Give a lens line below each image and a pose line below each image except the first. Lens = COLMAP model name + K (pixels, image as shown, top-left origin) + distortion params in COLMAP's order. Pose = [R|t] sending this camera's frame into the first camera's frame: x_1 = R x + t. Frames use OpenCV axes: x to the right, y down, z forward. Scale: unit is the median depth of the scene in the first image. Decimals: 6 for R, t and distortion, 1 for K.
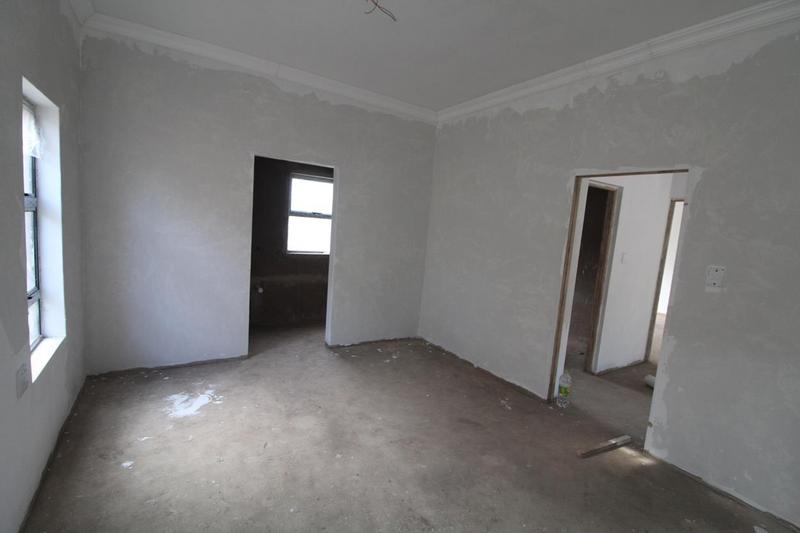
lens RADIAL K [[383.8, 0, 399.6], [0, 383.8, 266.5], [0, 0, 1]] dist [-0.004985, -0.000276]
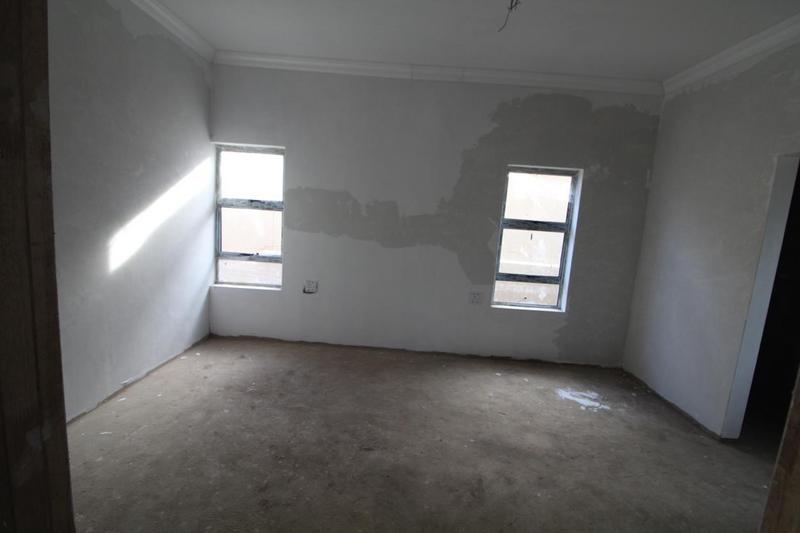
lens RADIAL K [[383.8, 0, 399.1], [0, 383.8, 267.8], [0, 0, 1]] dist [-0.004985, -0.000276]
pose [[-0.558873, -0.001090, -0.829253, 0.720502], [-0.216470, 0.965518, 0.144620, -0.064459], [0.800501, 0.260333, -0.539838, 1.115425]]
